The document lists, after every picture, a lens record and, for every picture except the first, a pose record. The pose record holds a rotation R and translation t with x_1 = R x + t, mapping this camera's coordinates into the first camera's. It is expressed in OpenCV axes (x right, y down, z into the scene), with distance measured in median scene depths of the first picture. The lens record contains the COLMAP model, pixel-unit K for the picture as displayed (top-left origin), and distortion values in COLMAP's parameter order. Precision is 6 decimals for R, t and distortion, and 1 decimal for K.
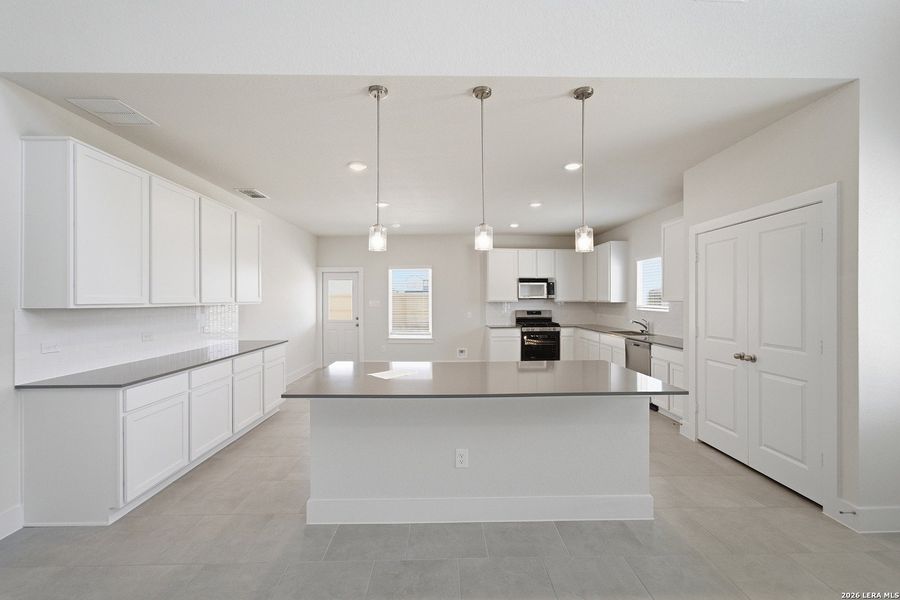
lens RADIAL K [[384.6, 0, 447.7], [0, 384.6, 297.1], [0, 0, 1]] dist [-0.009184, 0.005074]
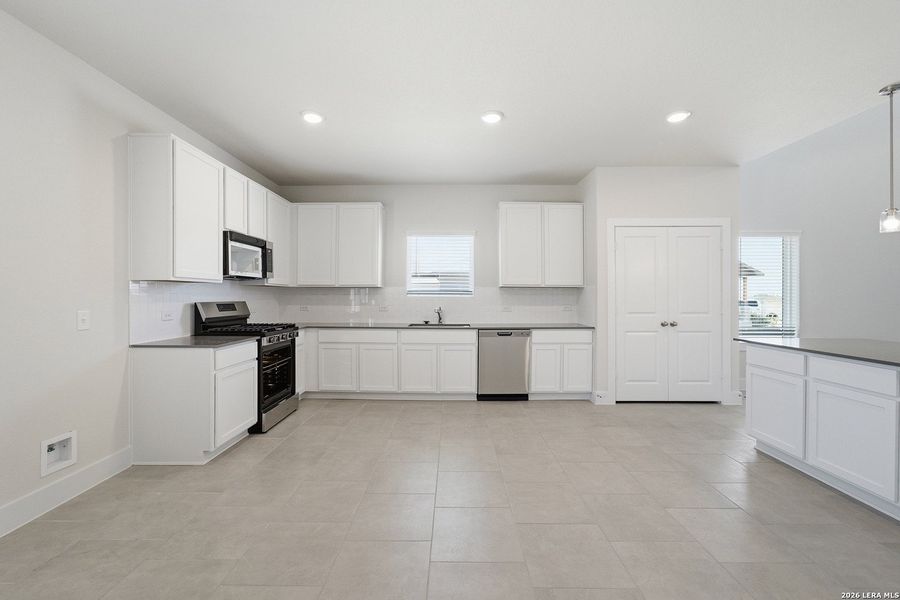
lens RADIAL K [[384.6, 0, 459.1], [0, 384.6, 294.3], [0, 0, 1]] dist [-0.009184, 0.005074]
pose [[0.010615, 0.008399, 0.999908, -0.309816], [-0.006942, 0.999941, -0.008326, 0.032925], [-0.999920, -0.006853, 0.010673, 0.863873]]
